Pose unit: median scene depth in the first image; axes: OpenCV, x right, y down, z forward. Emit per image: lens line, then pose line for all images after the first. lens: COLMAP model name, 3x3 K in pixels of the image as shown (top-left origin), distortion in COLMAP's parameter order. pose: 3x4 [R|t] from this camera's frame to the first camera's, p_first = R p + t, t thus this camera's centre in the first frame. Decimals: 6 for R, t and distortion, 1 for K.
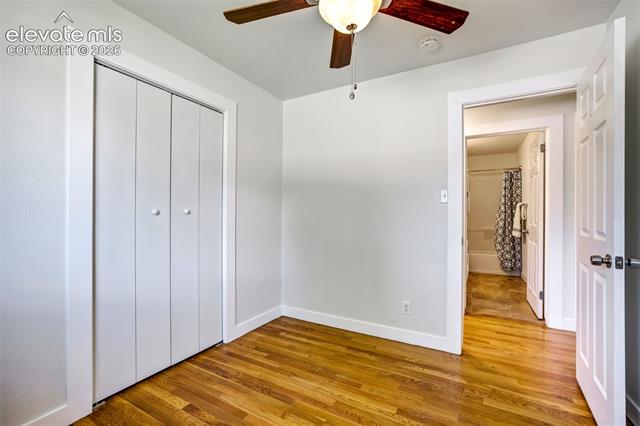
lens RADIAL K [[277.4, 0, 315.3], [0, 277.4, 215.6], [0, 0, 1]] dist [-0.025447, 0.008698]
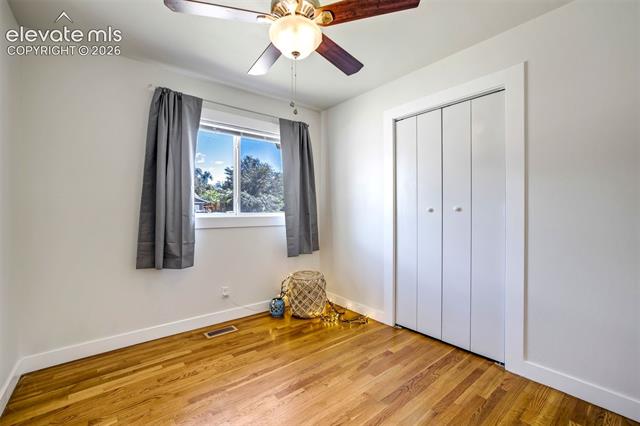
lens RADIAL K [[277.4, 0, 332.4], [0, 277.4, 221.6], [0, 0, 1]] dist [-0.025447, 0.008698]
pose [[-0.327404, 0.032085, -0.944339, 0.689009], [-0.006216, 0.999329, 0.036109, -0.003674], [0.944864, 0.017692, -0.326985, 0.880402]]
